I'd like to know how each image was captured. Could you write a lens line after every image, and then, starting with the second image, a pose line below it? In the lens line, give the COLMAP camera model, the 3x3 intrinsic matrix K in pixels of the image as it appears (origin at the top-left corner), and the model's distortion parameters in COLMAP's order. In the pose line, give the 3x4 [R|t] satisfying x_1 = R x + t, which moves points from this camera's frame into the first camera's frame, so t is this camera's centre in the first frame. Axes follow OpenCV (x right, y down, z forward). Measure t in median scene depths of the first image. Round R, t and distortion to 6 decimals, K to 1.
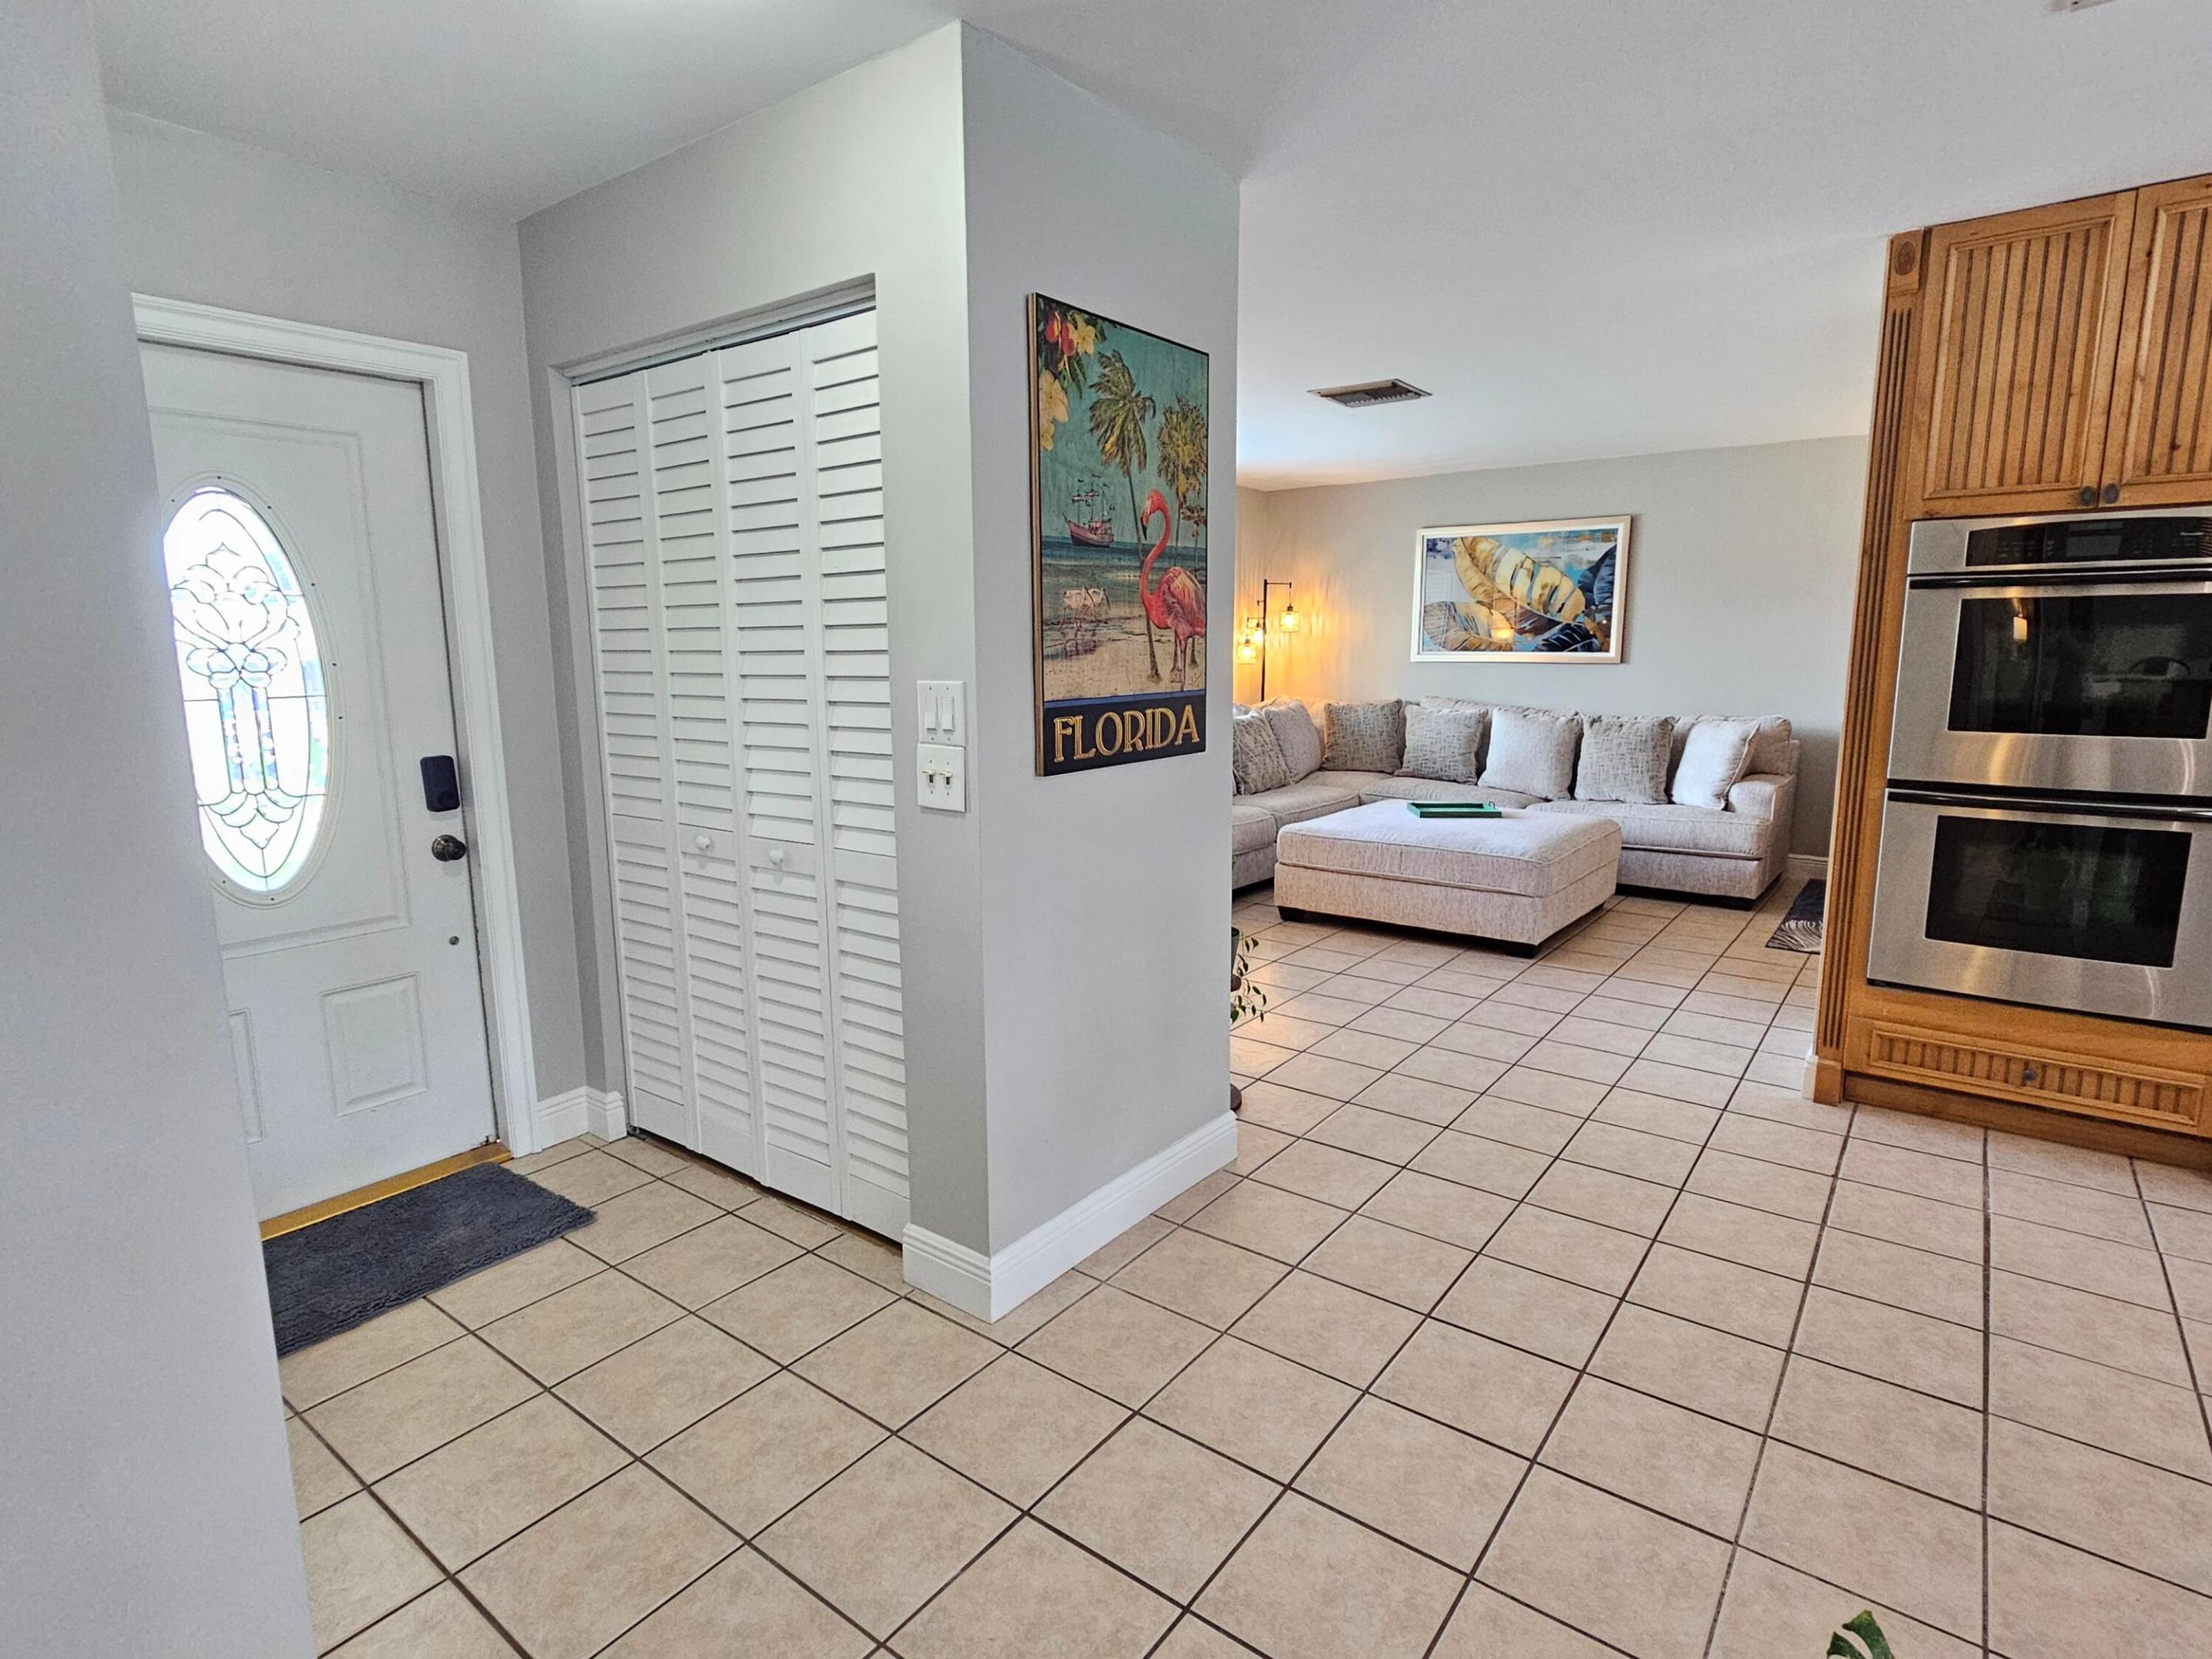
lens RADIAL K [[1145.9, 0, 1101.1], [0, 1145.9, 831.9], [0, 0, 1]] dist [0.001014, -0.000373]
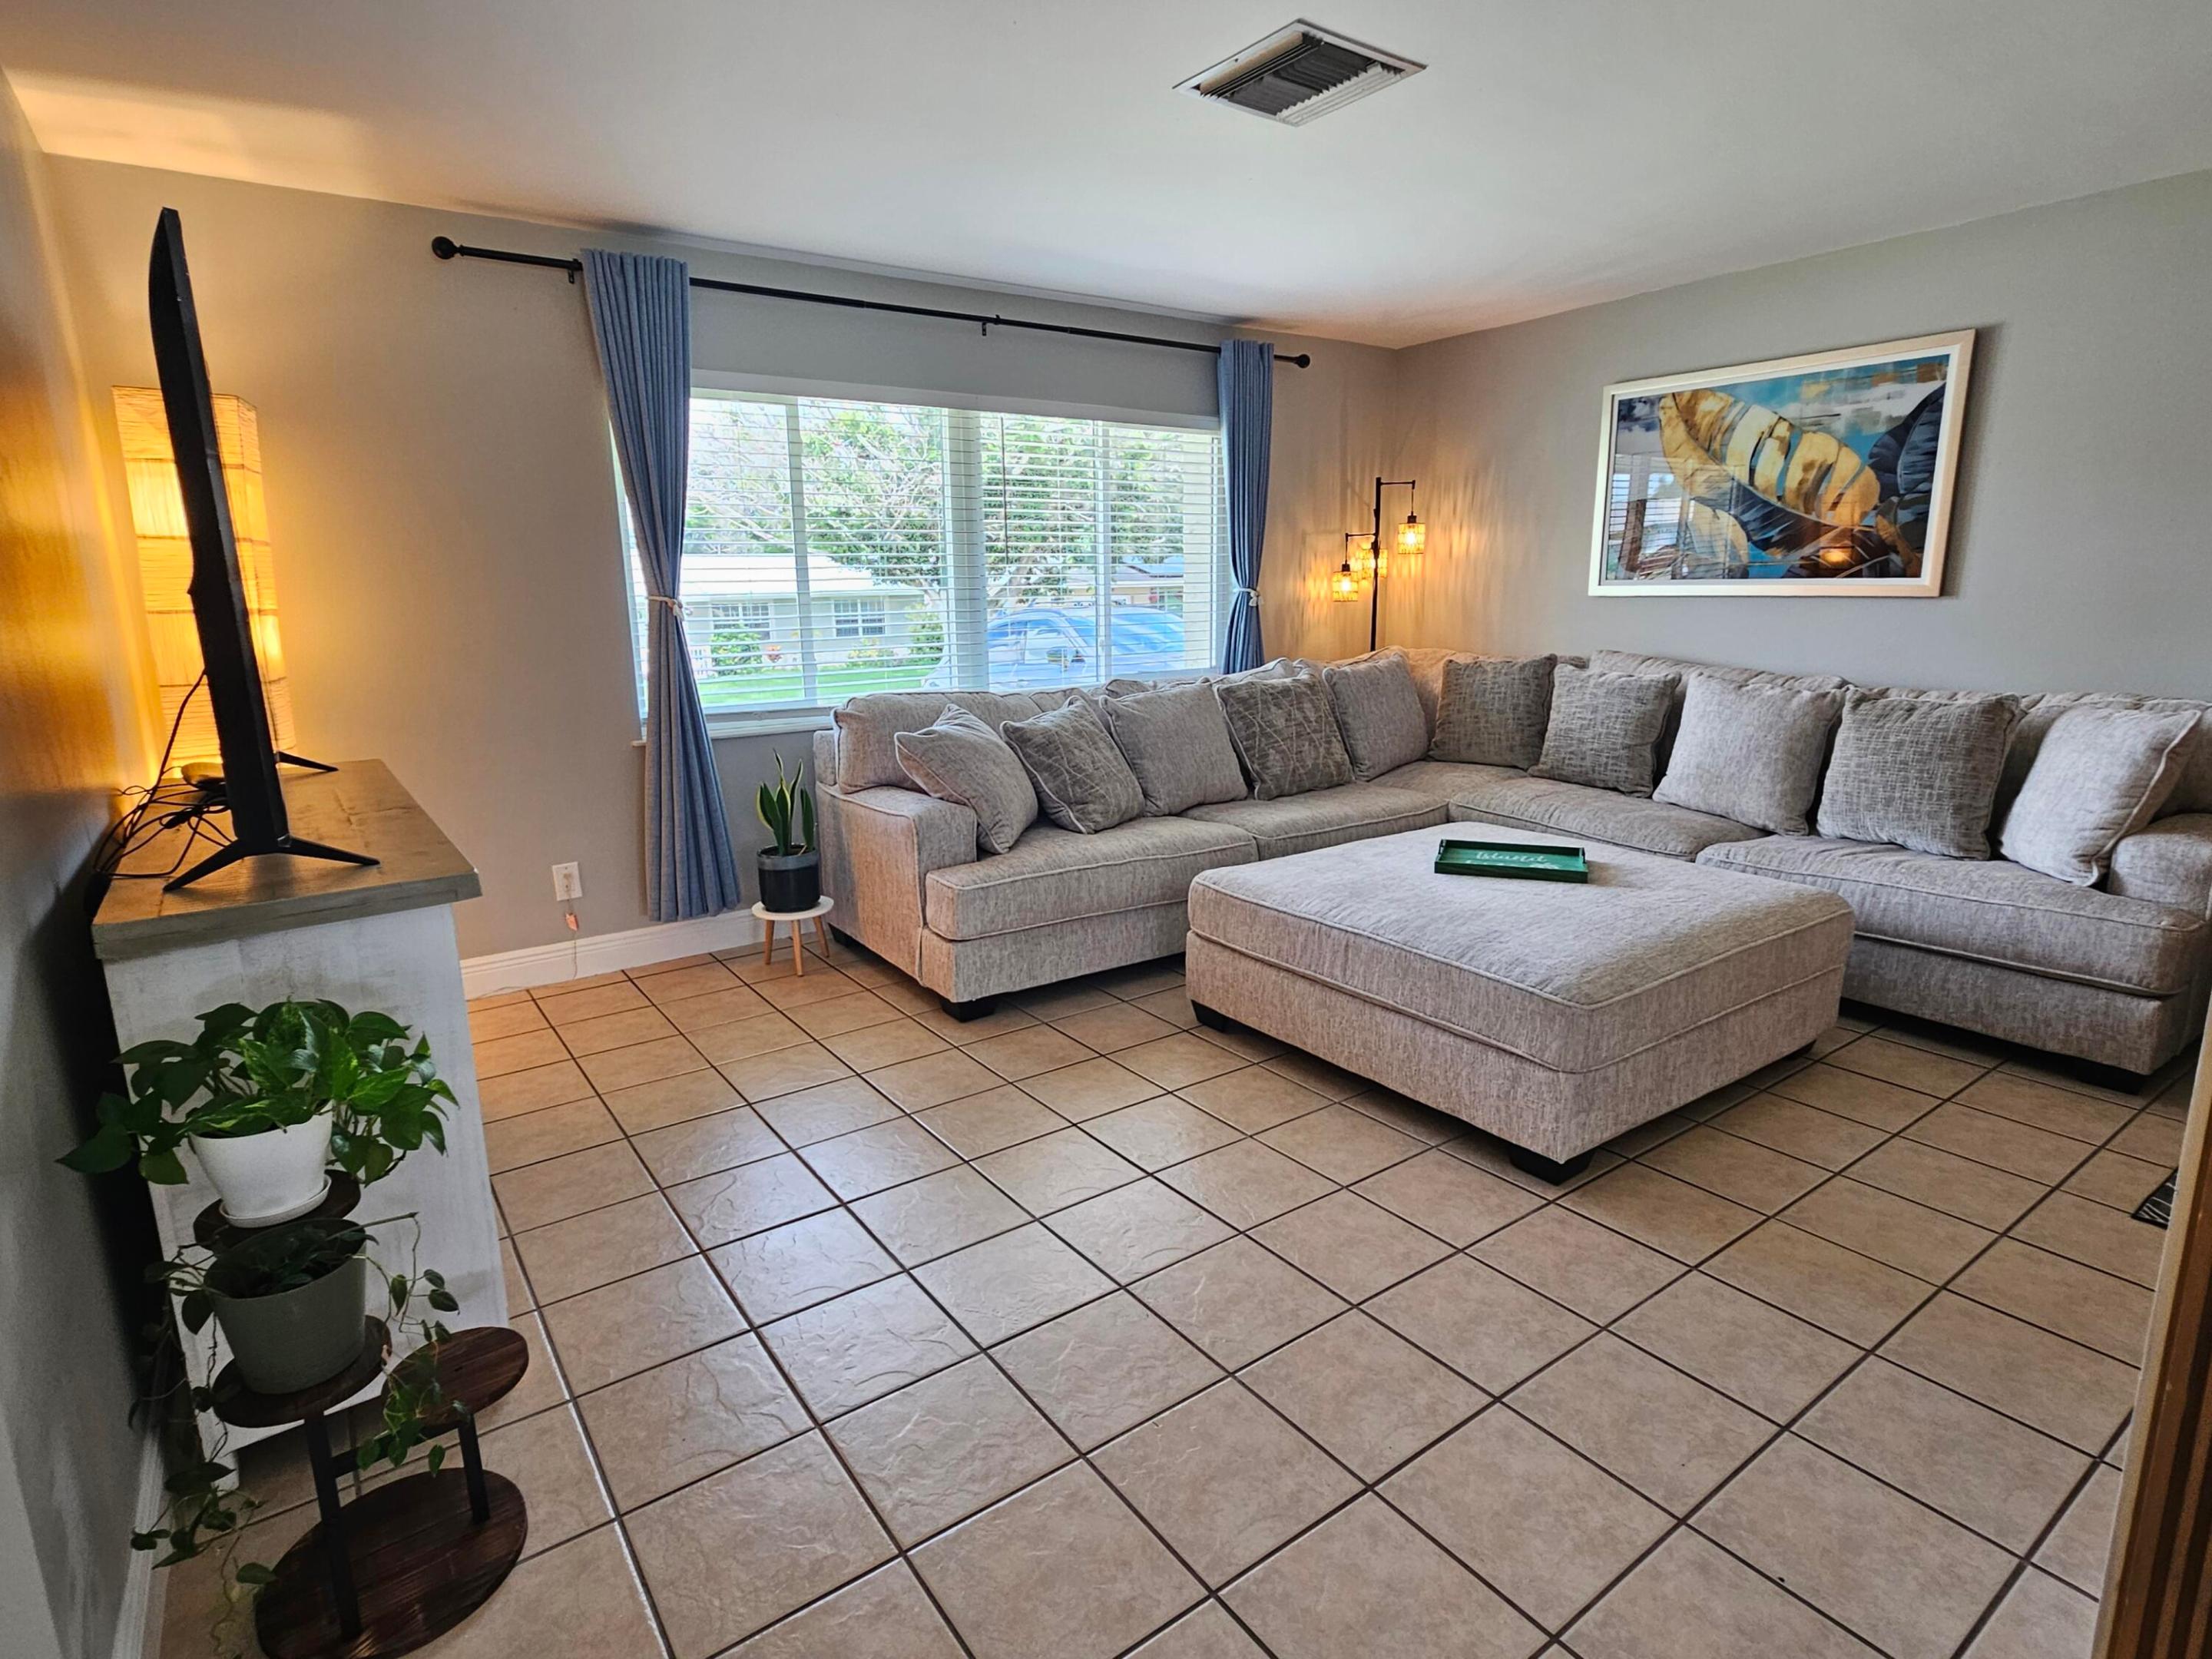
lens RADIAL K [[1145.9, 0, 1101.1], [0, 1145.9, 831.9], [0, 0, 1]] dist [0.001014, -0.000373]
pose [[0.954515, 0.053455, -0.293333, 0.227295], [-0.037806, 0.997556, 0.058768, -0.047590], [0.295757, -0.045005, 0.954202, 0.324425]]
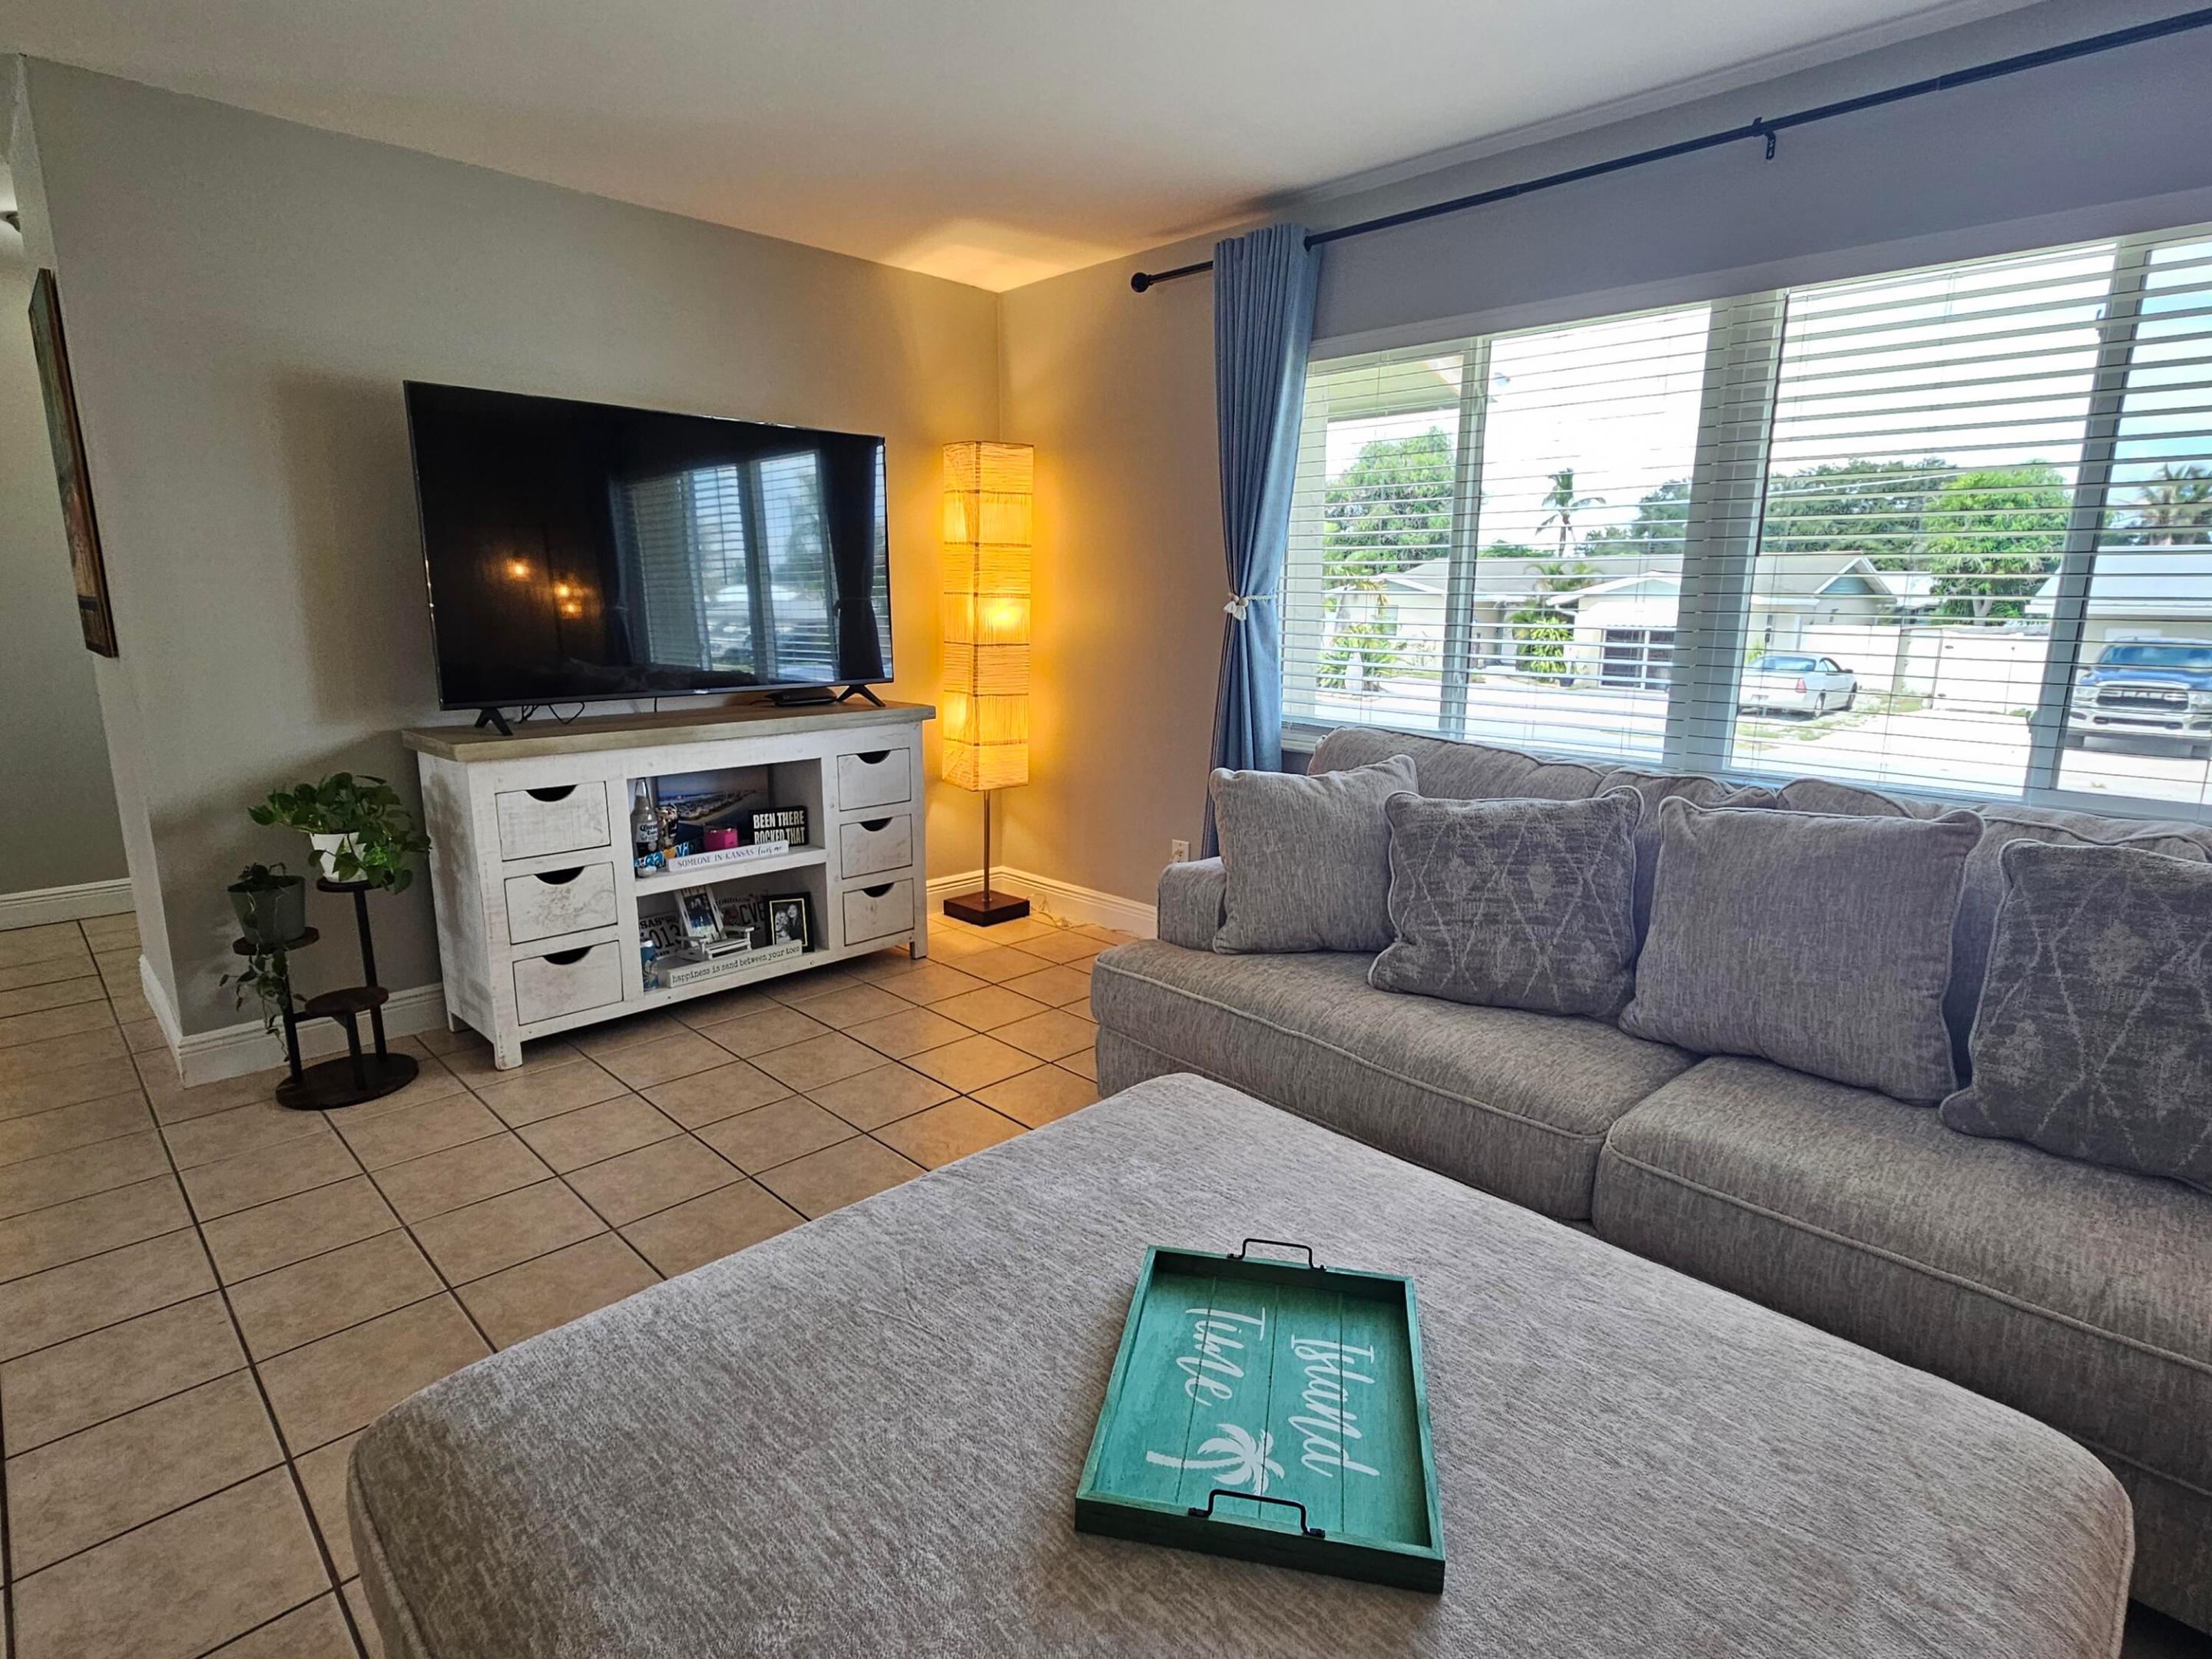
lens RADIAL K [[1145.9, 0, 1101.1], [0, 1145.9, 831.9], [0, 0, 1]] dist [0.001014, -0.000373]
pose [[-0.141259, 0.208228, -0.967826, 0.393770], [-0.170609, 0.957881, 0.230990, -0.123687], [0.975161, 0.197750, -0.099784, 0.791144]]
